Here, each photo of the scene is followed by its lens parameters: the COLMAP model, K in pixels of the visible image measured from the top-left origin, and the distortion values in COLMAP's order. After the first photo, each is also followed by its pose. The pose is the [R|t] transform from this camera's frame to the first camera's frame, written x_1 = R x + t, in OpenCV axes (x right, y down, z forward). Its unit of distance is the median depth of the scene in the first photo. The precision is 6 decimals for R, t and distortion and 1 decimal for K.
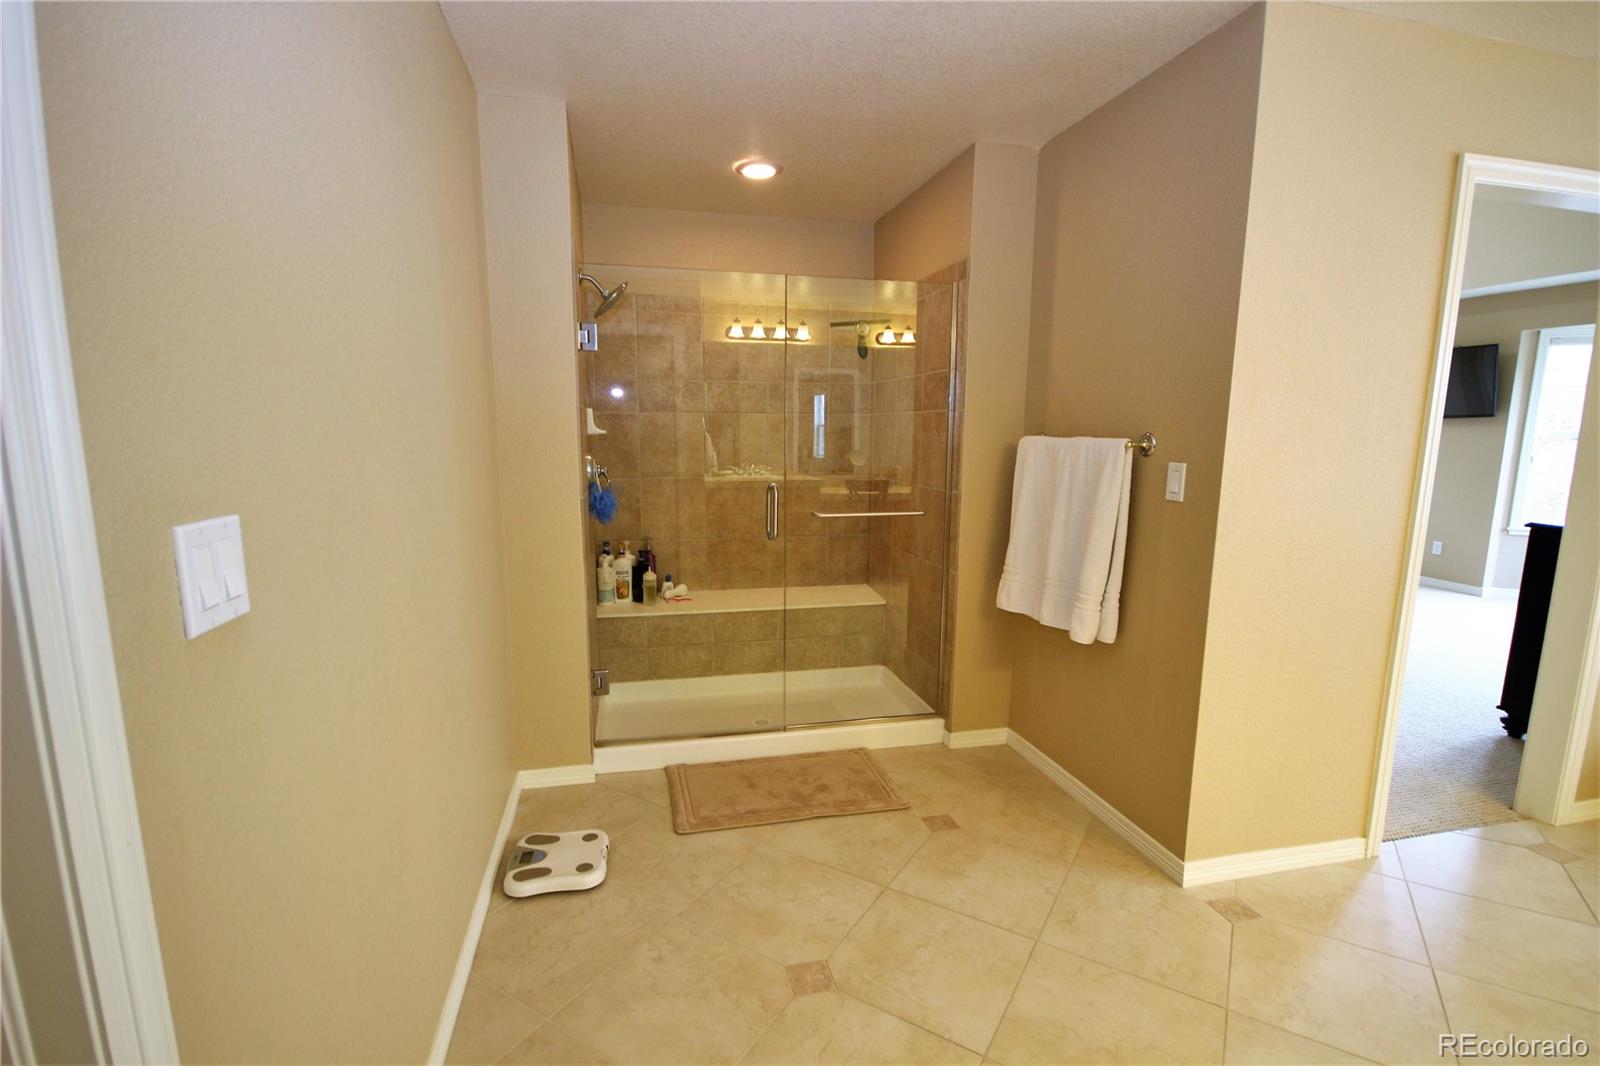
lens RADIAL K [[738.3, 0, 792.2], [0, 738.3, 532.8], [0, 0, 1]] dist [0.008463, 0.000474]
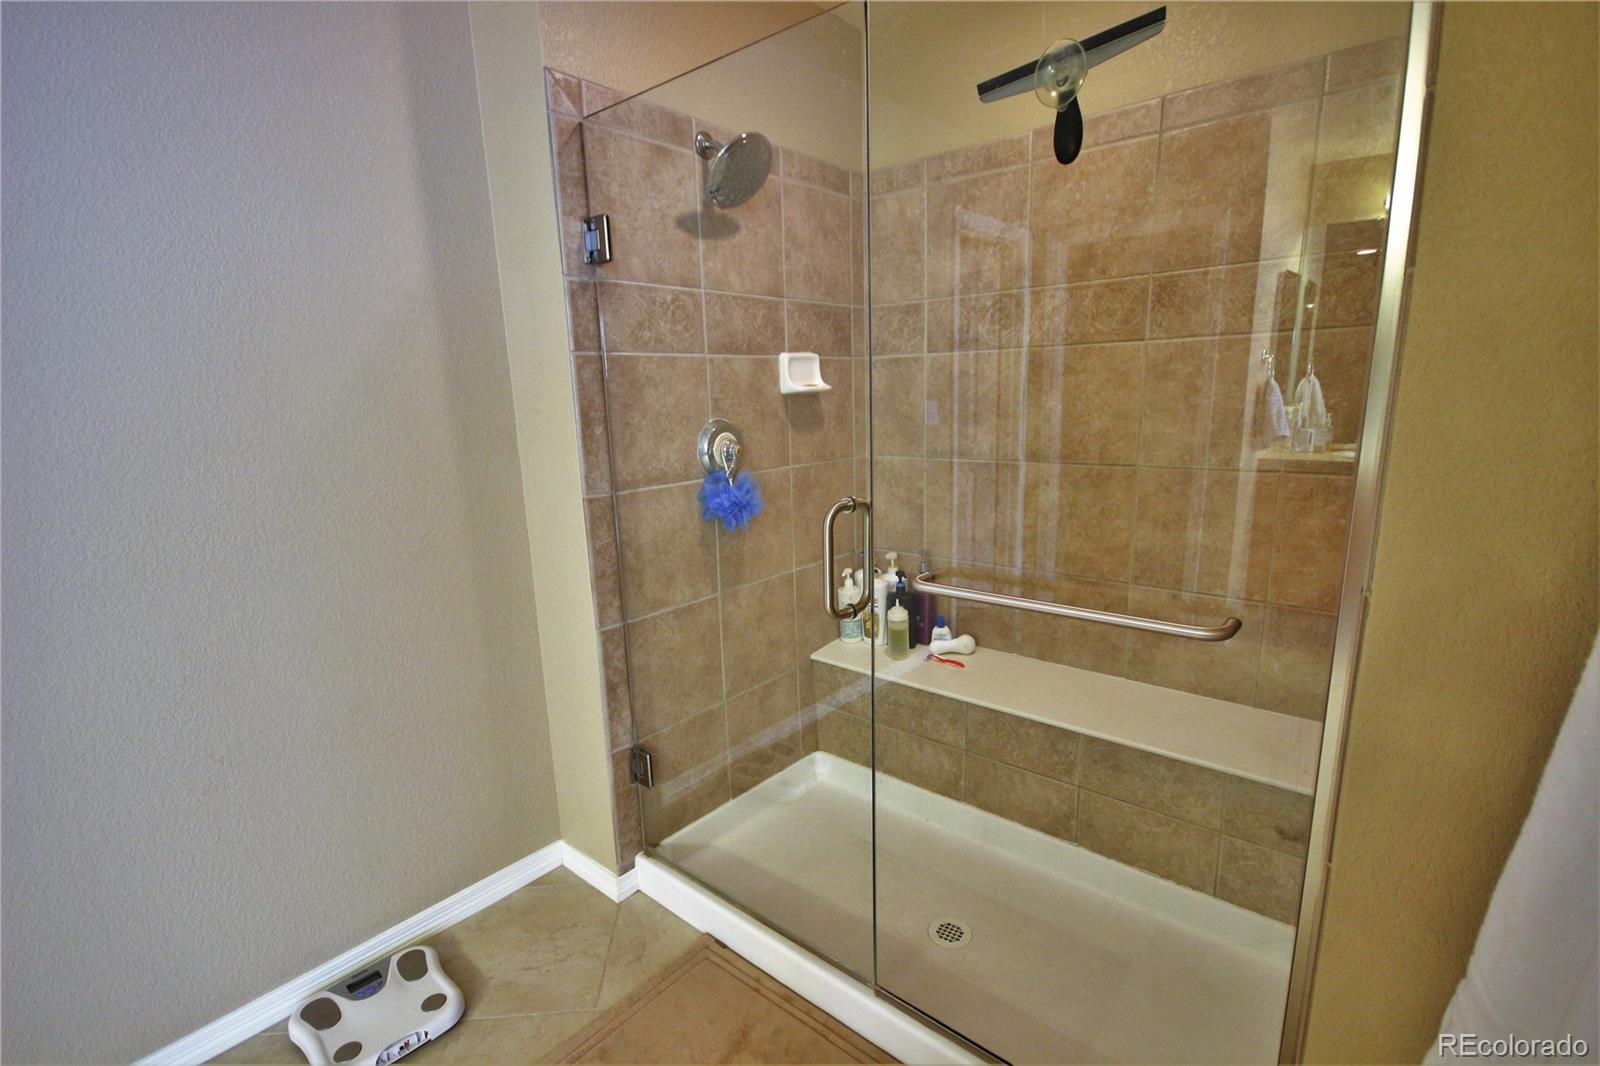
lens RADIAL K [[738.3, 0, 802.6], [0, 738.3, 546.5], [0, 0, 1]] dist [0.008463, 0.000474]
pose [[0.598703, 0.150185, -0.786765, 0.248323], [-0.082038, 0.988596, 0.126284, -0.071522], [0.796759, -0.011062, 0.604196, 0.533235]]
